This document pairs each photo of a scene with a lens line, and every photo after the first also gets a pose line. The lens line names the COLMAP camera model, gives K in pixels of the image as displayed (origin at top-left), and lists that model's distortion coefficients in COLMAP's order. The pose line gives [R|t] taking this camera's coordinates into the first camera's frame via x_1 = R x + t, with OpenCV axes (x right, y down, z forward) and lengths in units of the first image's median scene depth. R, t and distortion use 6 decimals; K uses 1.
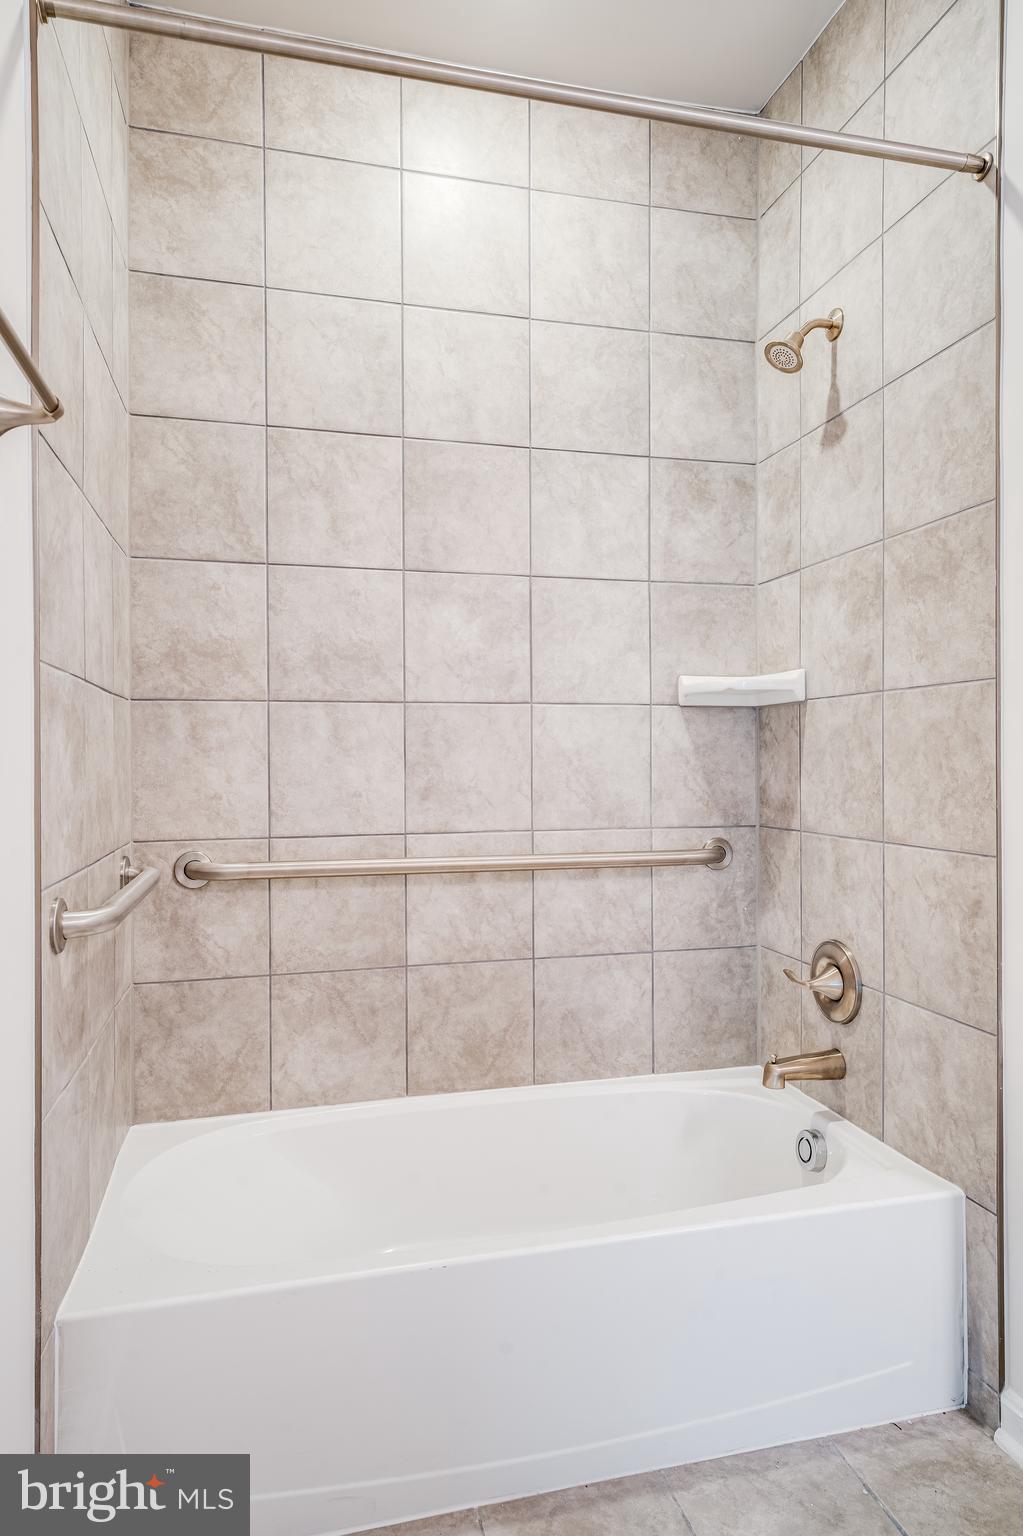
lens RADIAL K [[965.8, 0, 517.8], [0, 965.8, 762.6], [0, 0, 1]] dist [0.008748, -0.000819]
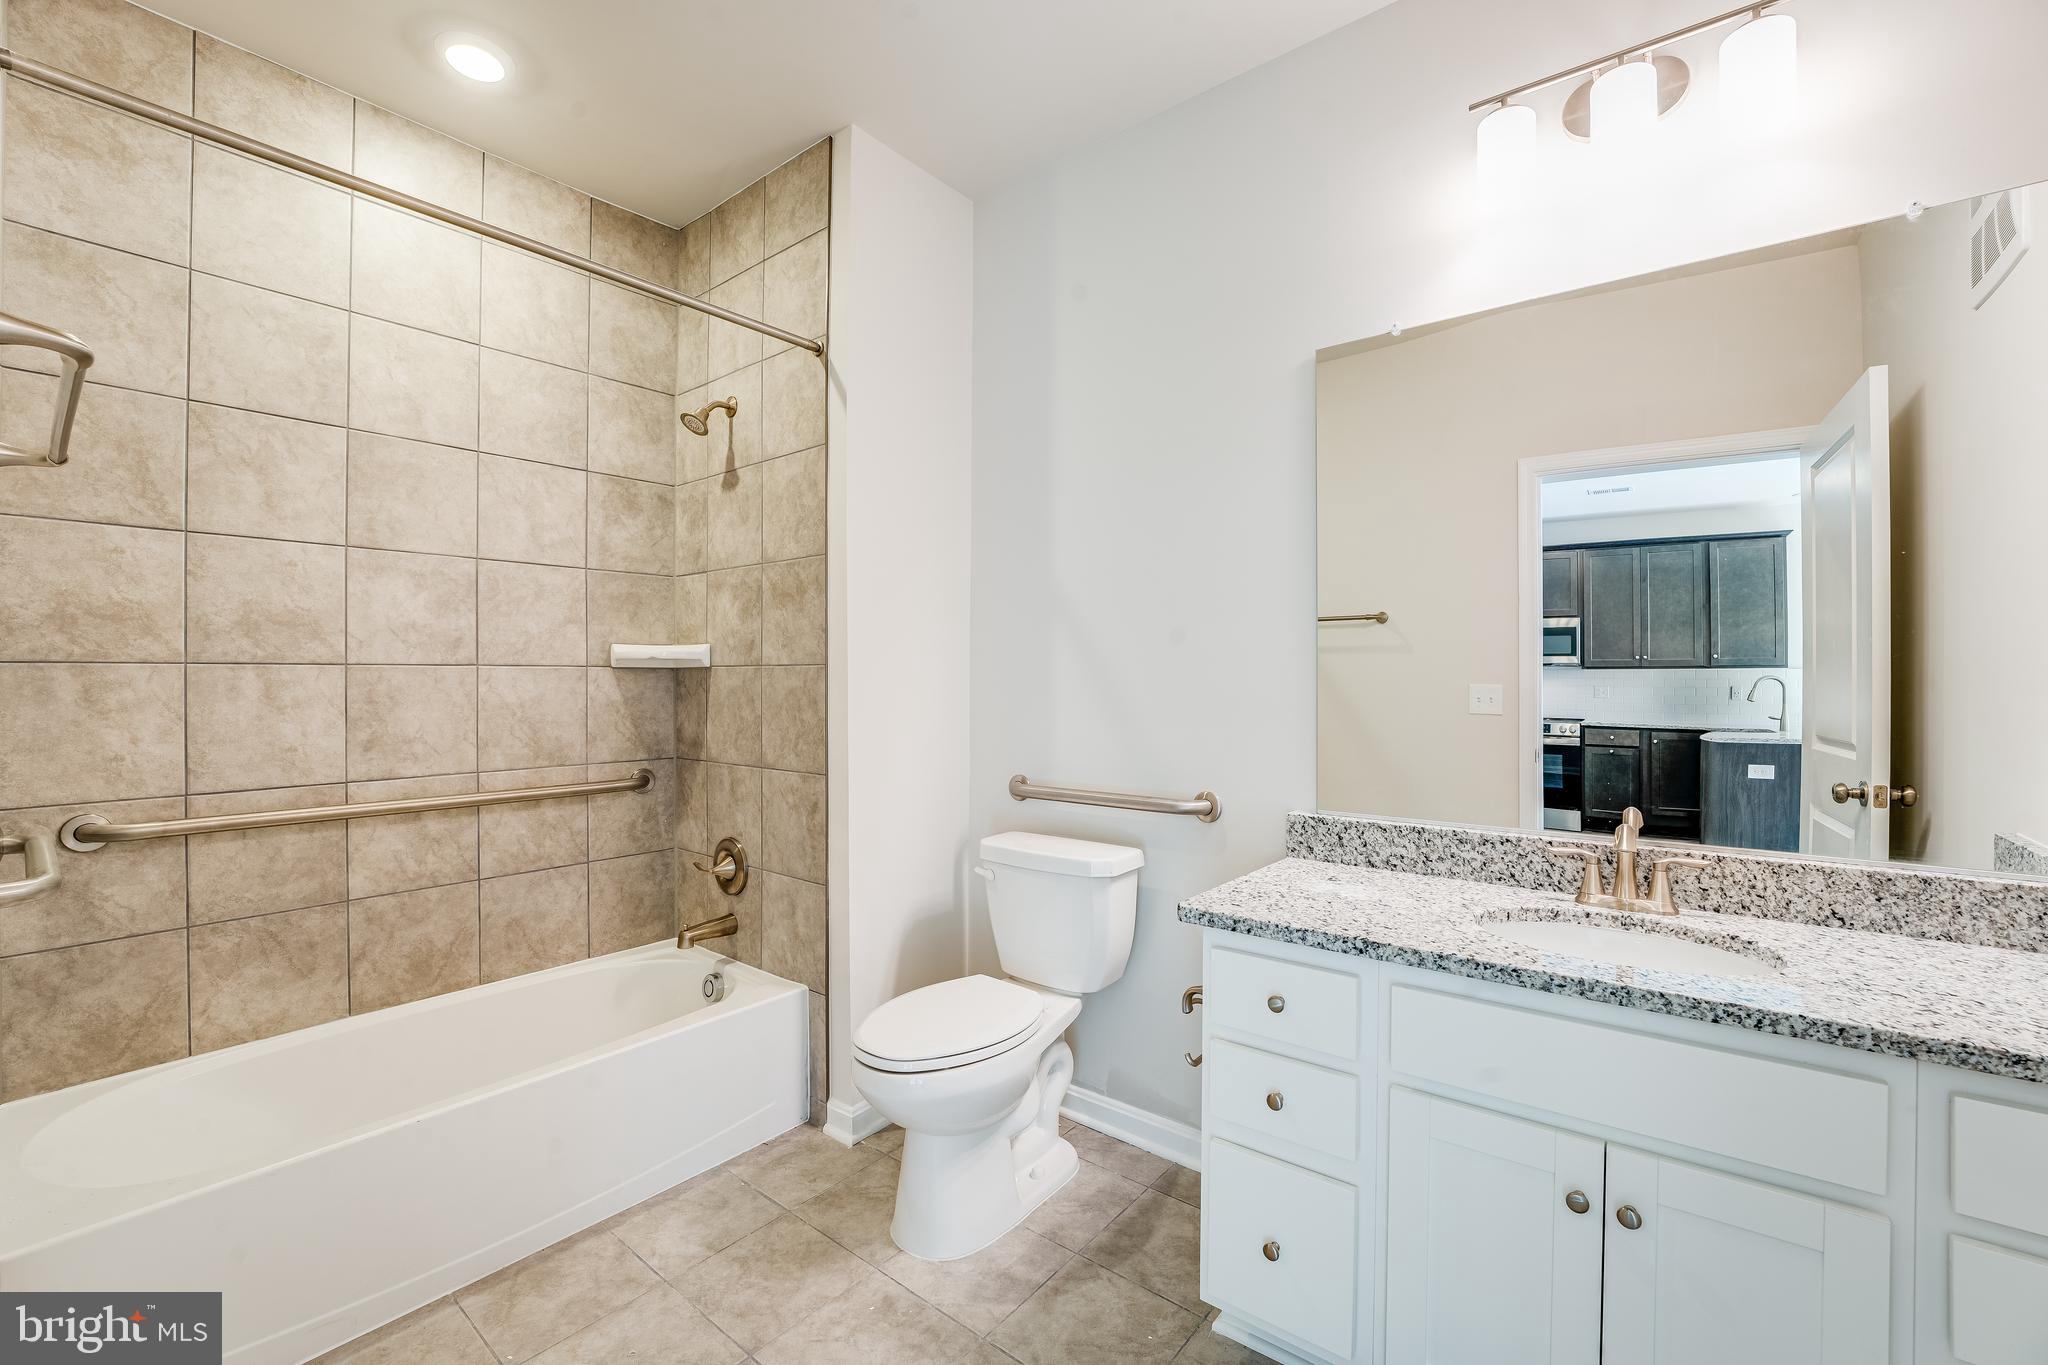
lens RADIAL K [[841.4, 0, 1019.6], [0, 841.4, 671.9], [0, 0, 1]] dist [-0.028740, 0.004579]
pose [[0.811173, 0.006344, 0.584771, -0.047465], [0.003833, 0.999862, -0.016165, -0.037390], [-0.584793, 0.015354, 0.811037, -0.244506]]
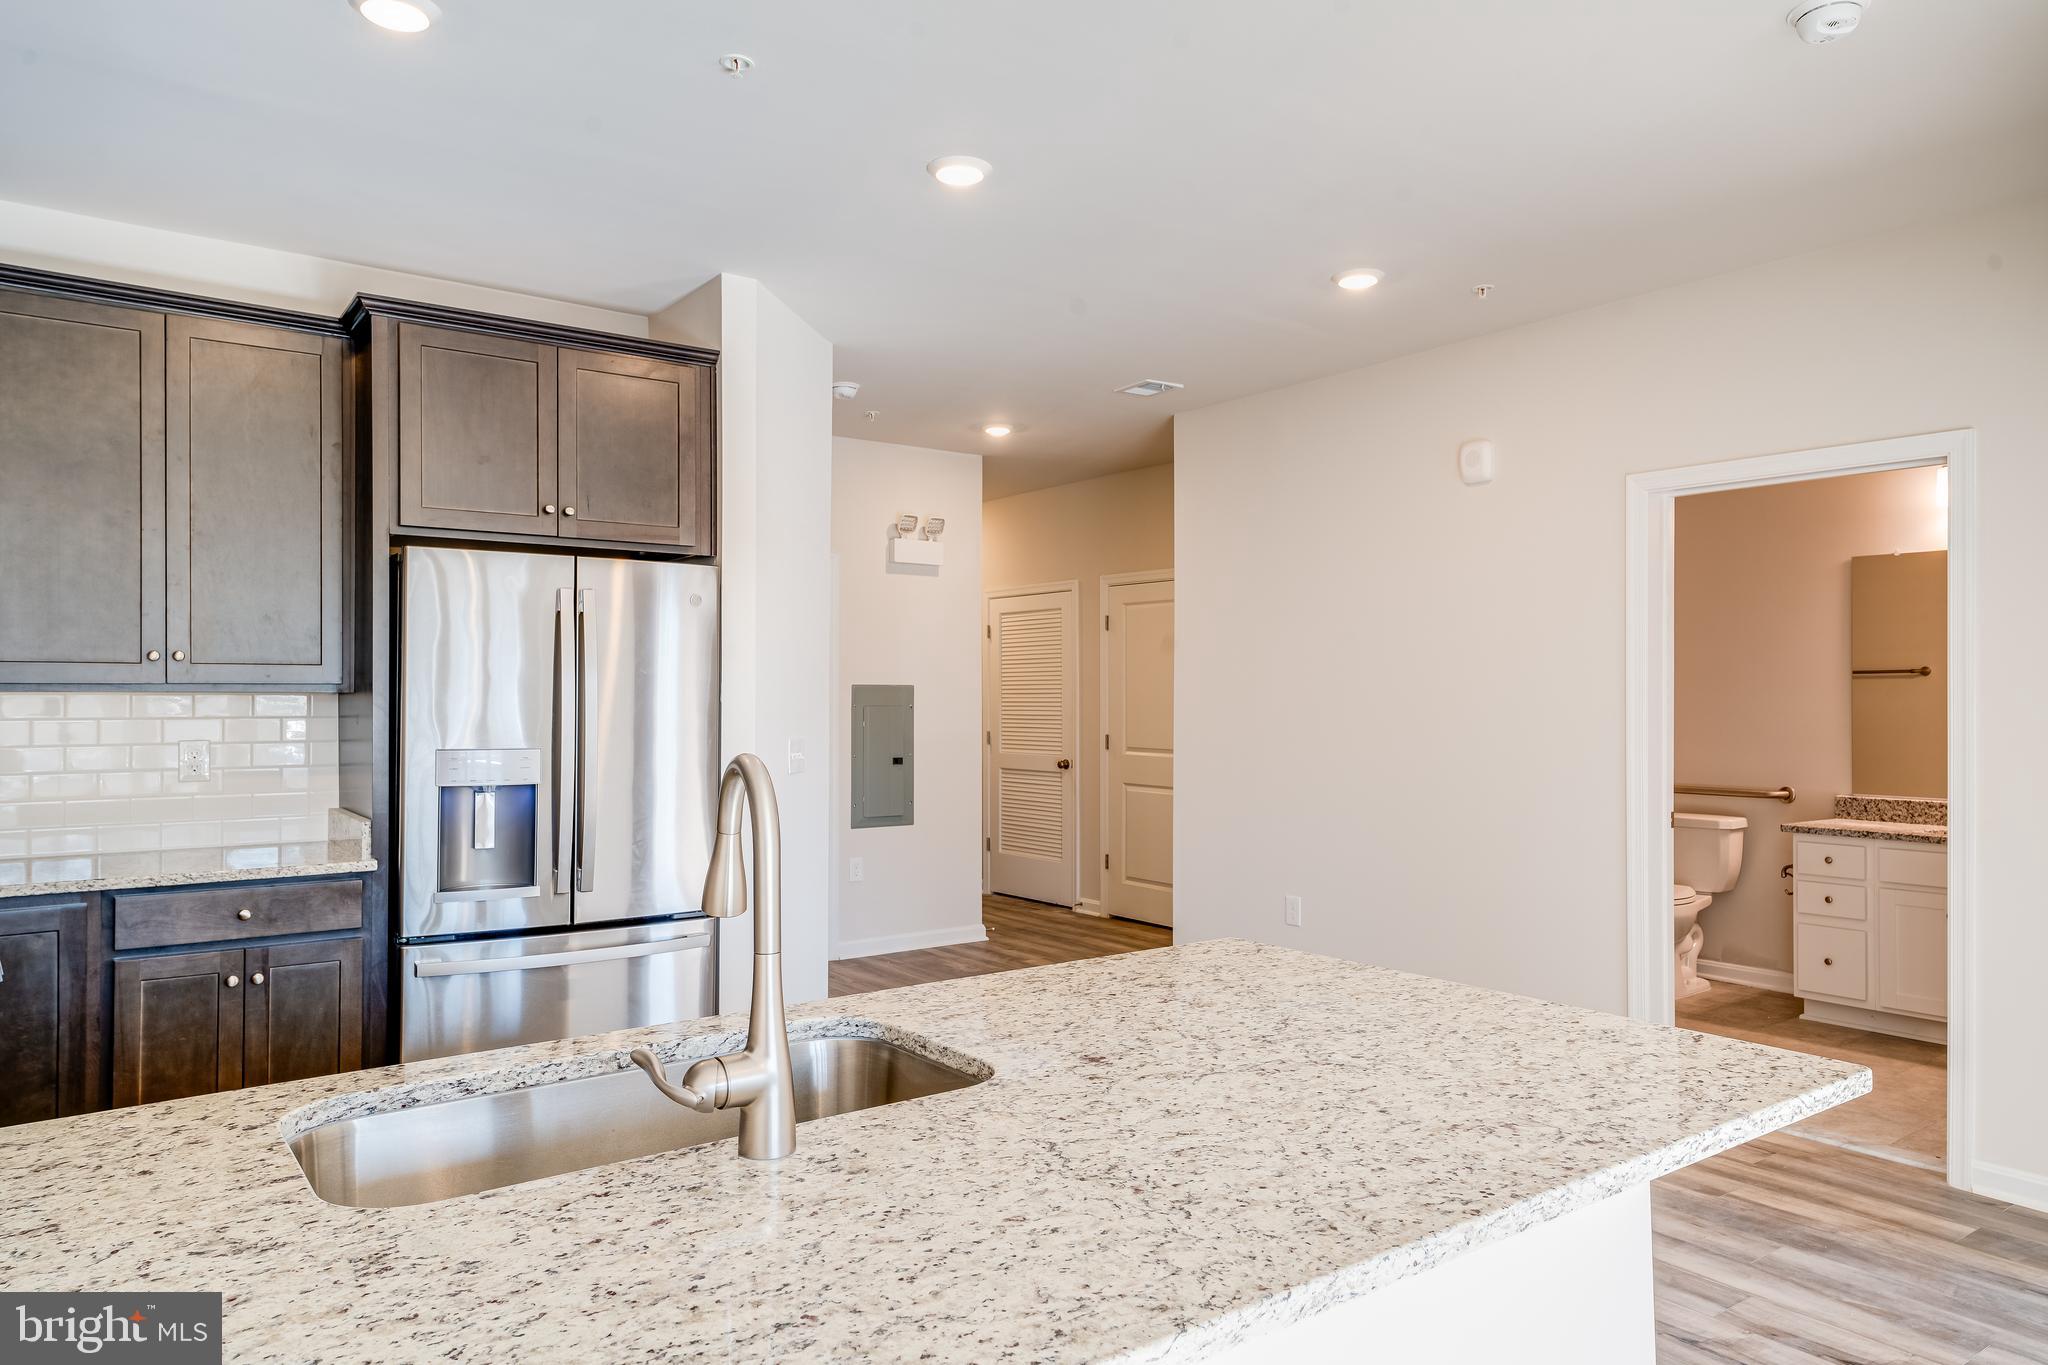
lens RADIAL K [[1287.7, 0, 1007.1], [0, 1287.7, 684.3], [0, 0, 1]] dist [0.008748, -0.000819]
pose [[0.938916, 0.000246, 0.344146, -1.773632], [0.005026, 0.999883, -0.014427, -0.100467], [-0.344109, 0.015275, 0.938805, -1.571721]]
